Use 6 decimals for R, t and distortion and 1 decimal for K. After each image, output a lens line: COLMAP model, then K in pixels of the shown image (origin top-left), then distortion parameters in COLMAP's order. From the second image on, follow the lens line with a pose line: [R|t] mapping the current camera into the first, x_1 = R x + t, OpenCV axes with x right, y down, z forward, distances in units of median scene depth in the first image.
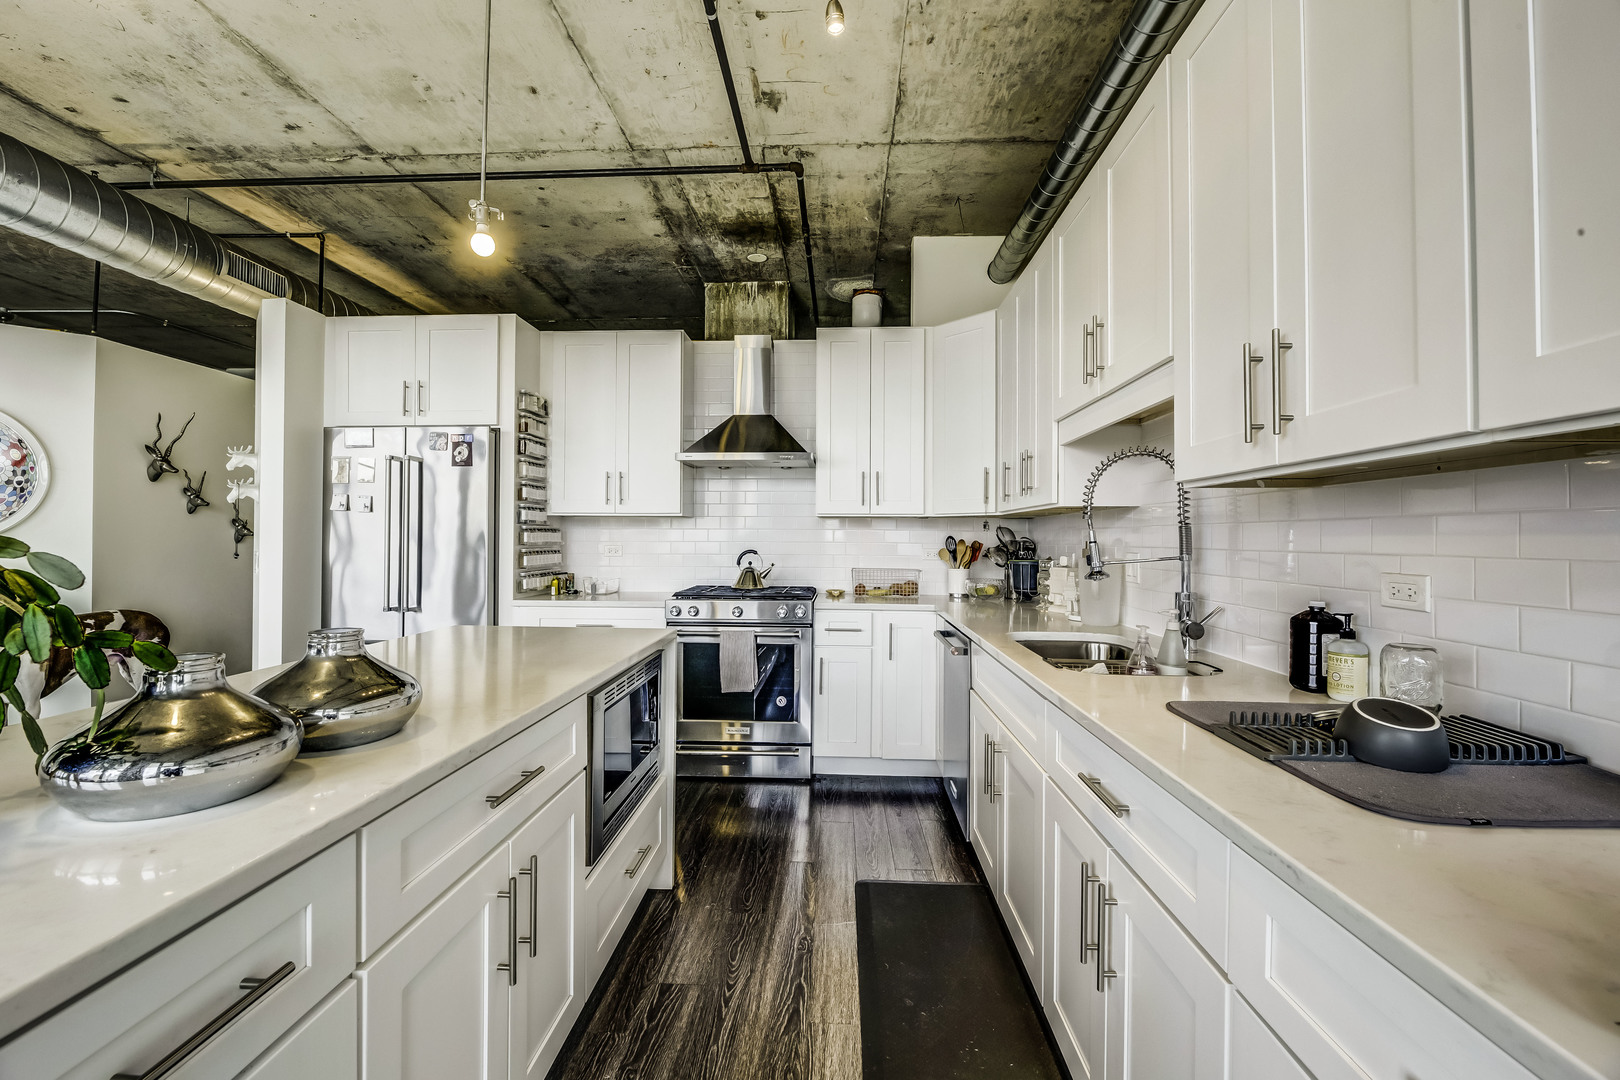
lens RADIAL K [[666.4, 0, 811.2], [0, 666.4, 534.2], [0, 0, 1]] dist [-0.000693, -0.000280]
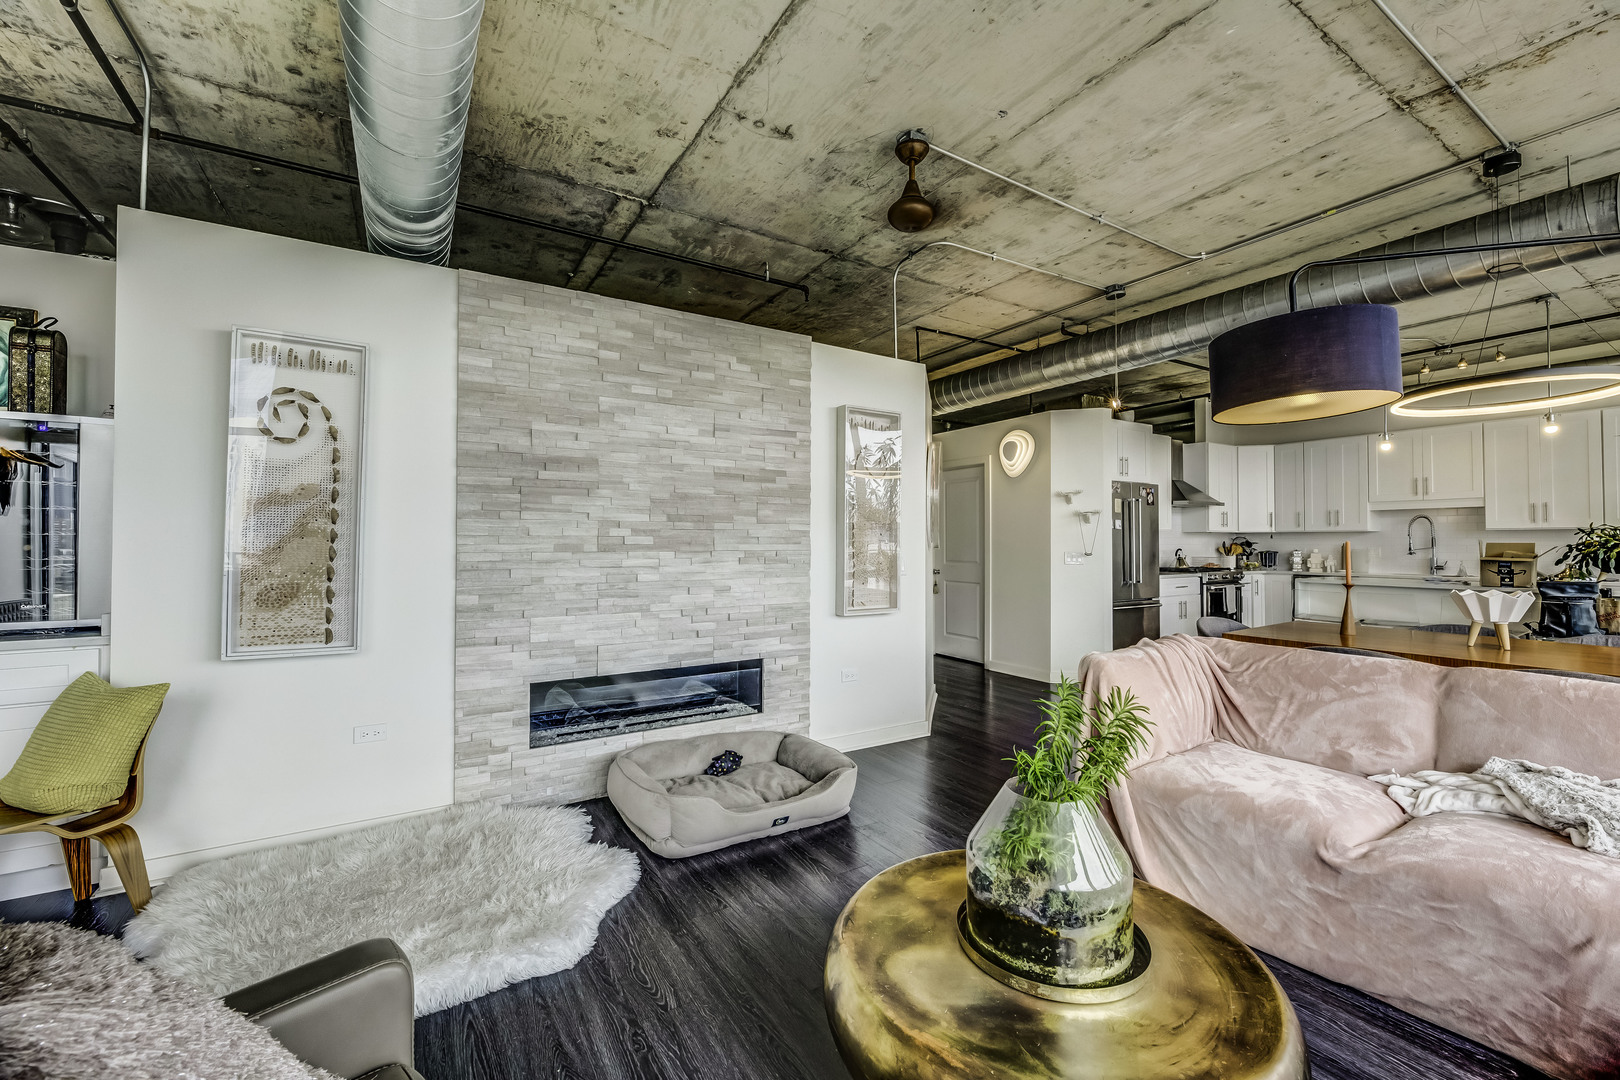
lens RADIAL K [[653.3, 0, 810.4], [0, 653.3, 532.3], [0, 0, 1]] dist [0.000369, -0.002730]
pose [[0.826274, 0.003835, 0.563256, -2.141000], [0.001591, 0.999957, -0.009143, -0.009443], [-0.563266, 0.008451, 0.826232, 0.010729]]
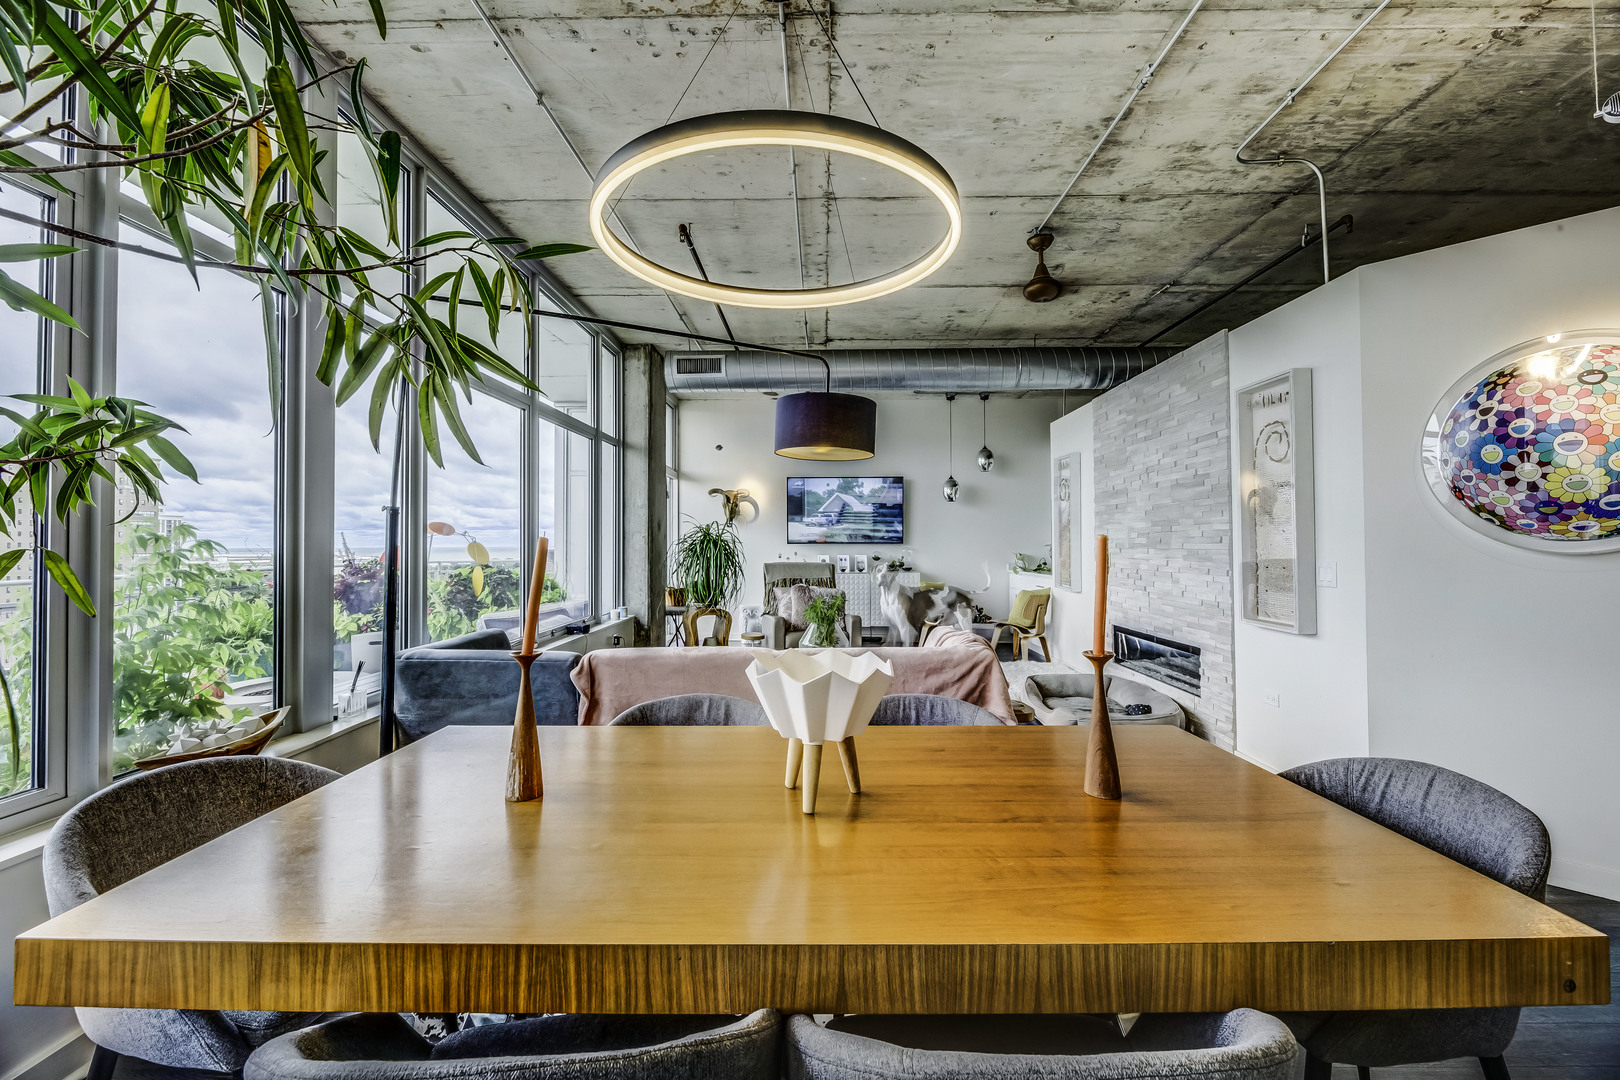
lens RADIAL K [[653.3, 0, 810.4], [0, 653.3, 532.3], [0, 0, 1]] dist [0.000369, -0.002730]
pose [[0.026040, -0.021509, -0.999429, -0.637449], [0.006938, 0.999748, -0.021335, -0.000586], [0.999637, -0.006378, 0.026183, 0.193382]]
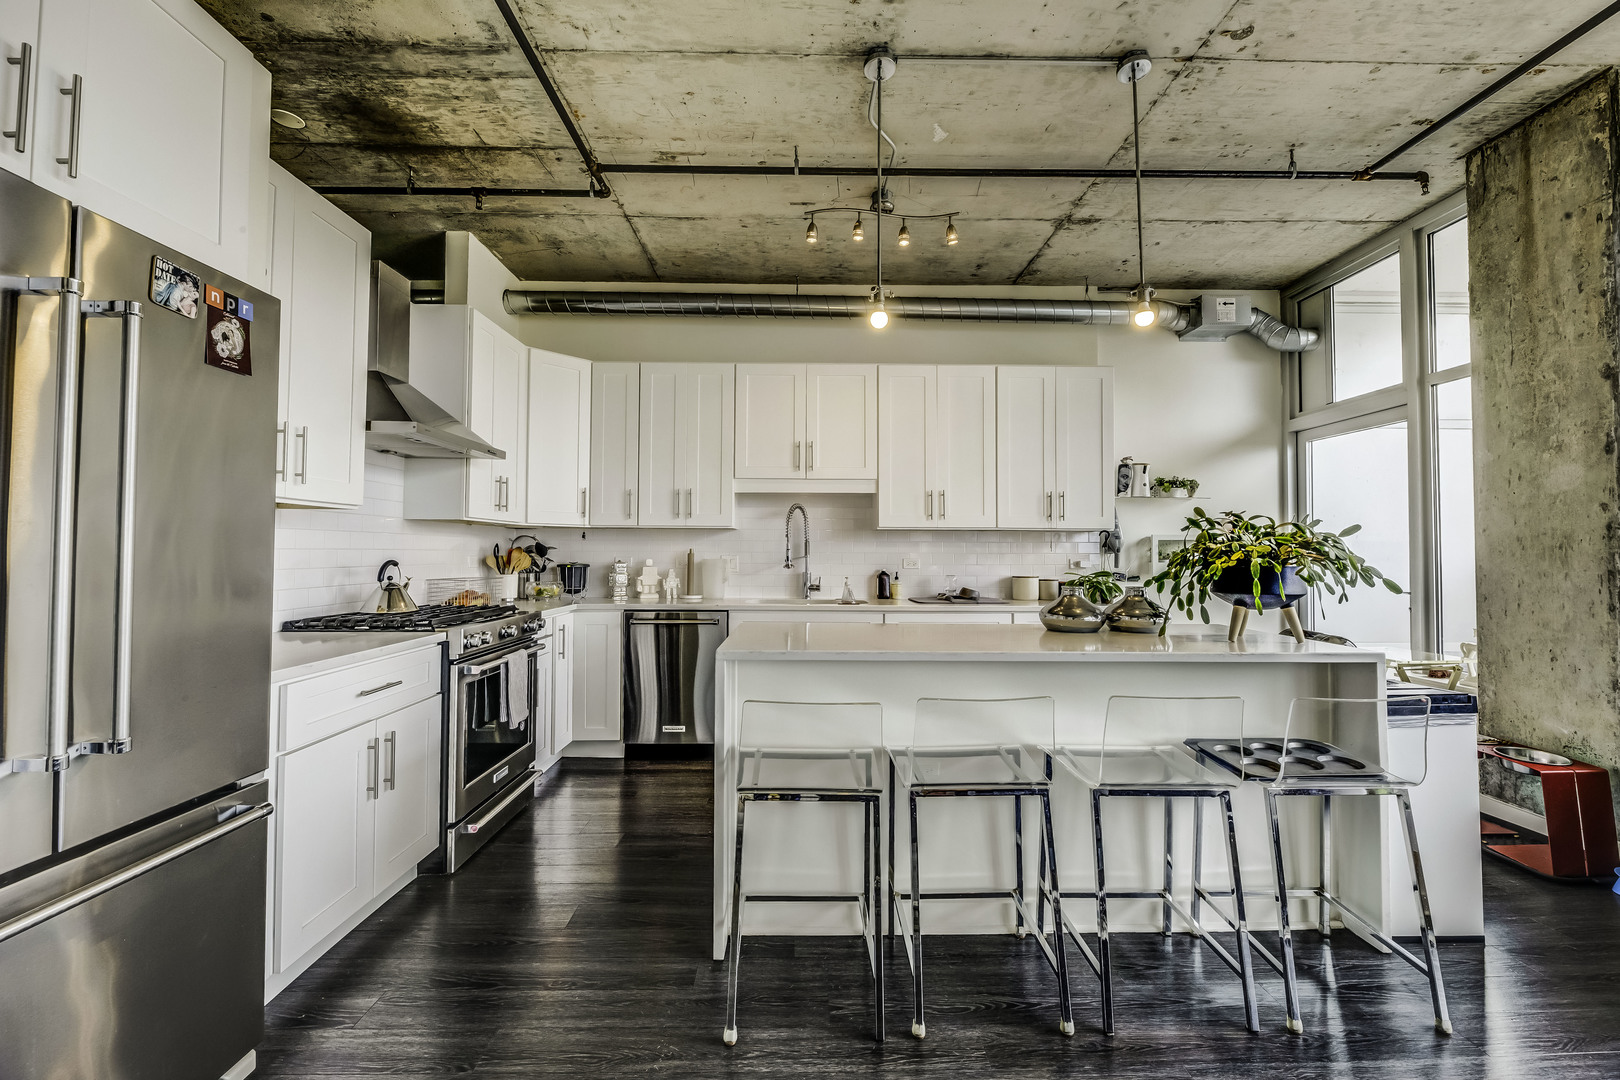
lens RADIAL K [[666.4, 0, 811.2], [0, 666.4, 534.2], [0, 0, 1]] dist [-0.000693, -0.000280]
pose [[-0.060484, 0.022563, 0.997914, -0.872822], [-0.010368, 0.999676, -0.023231, 0.007241], [-0.998115, -0.011752, -0.060230, 0.593152]]
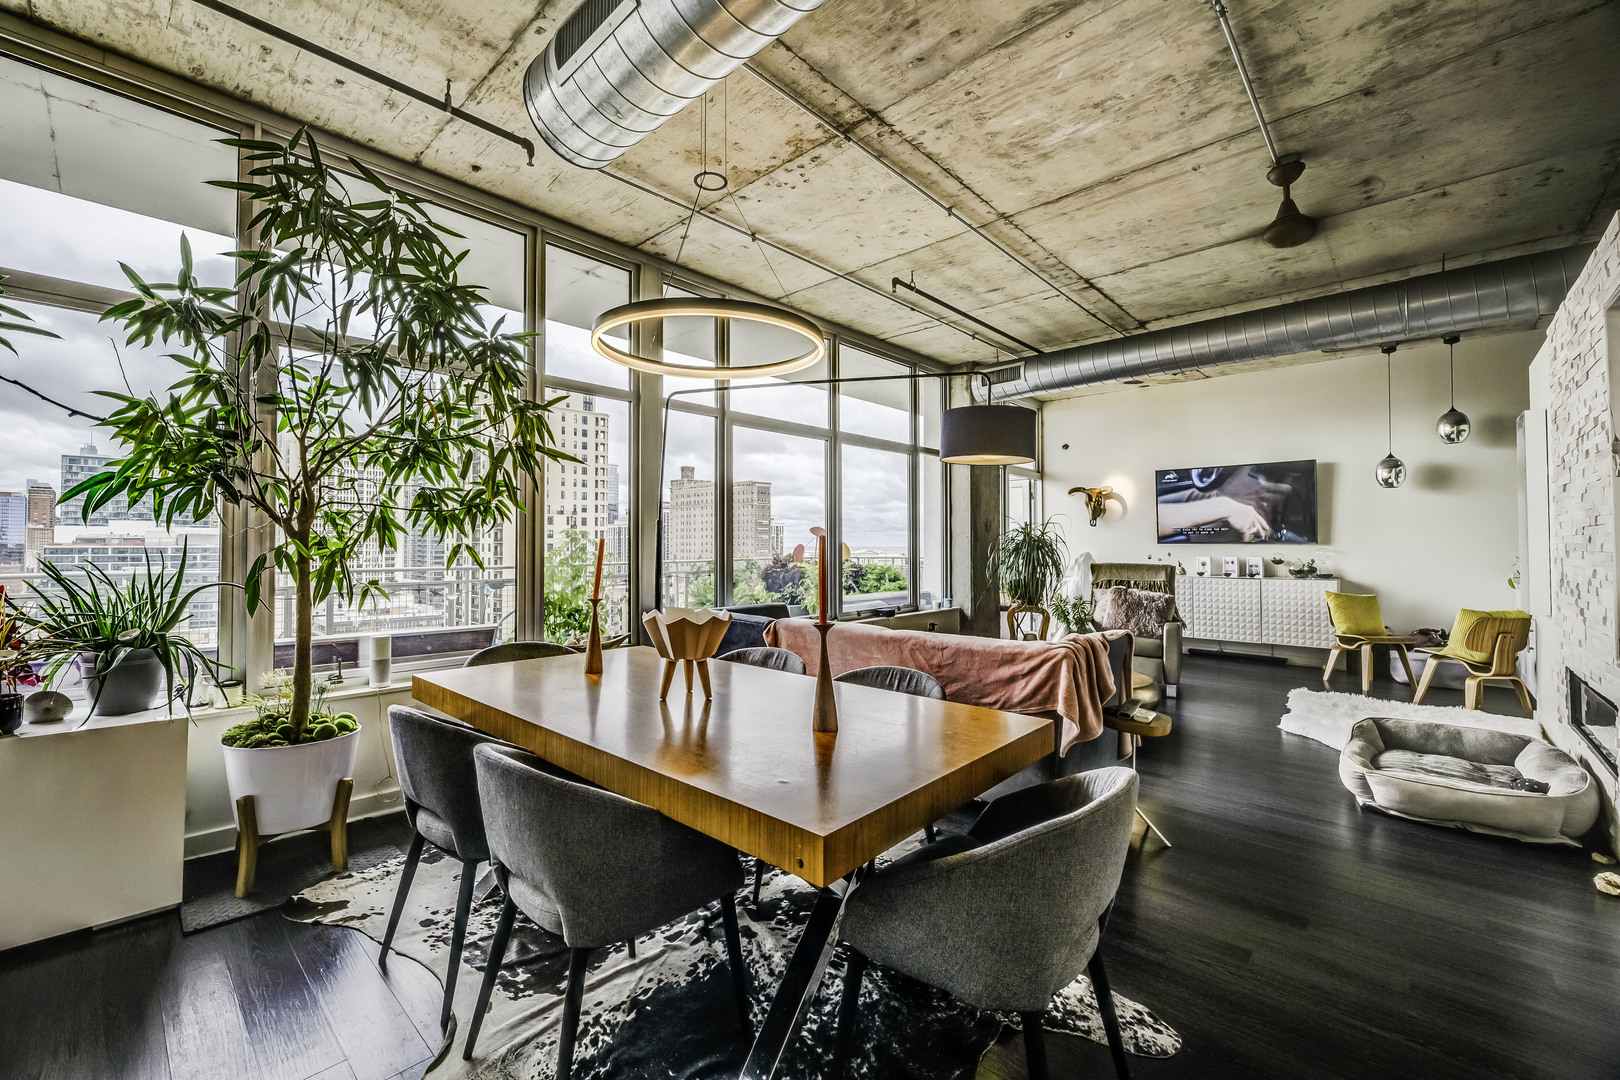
lens RADIAL K [[653.3, 0, 810.4], [0, 653.3, 532.3], [0, 0, 1]] dist [0.000369, -0.002730]
pose [[-0.645074, -0.018176, -0.763904, -0.620049], [-0.000146, 0.999720, -0.023664, 0.003706], [0.764120, -0.015153, -0.644896, 0.637146]]
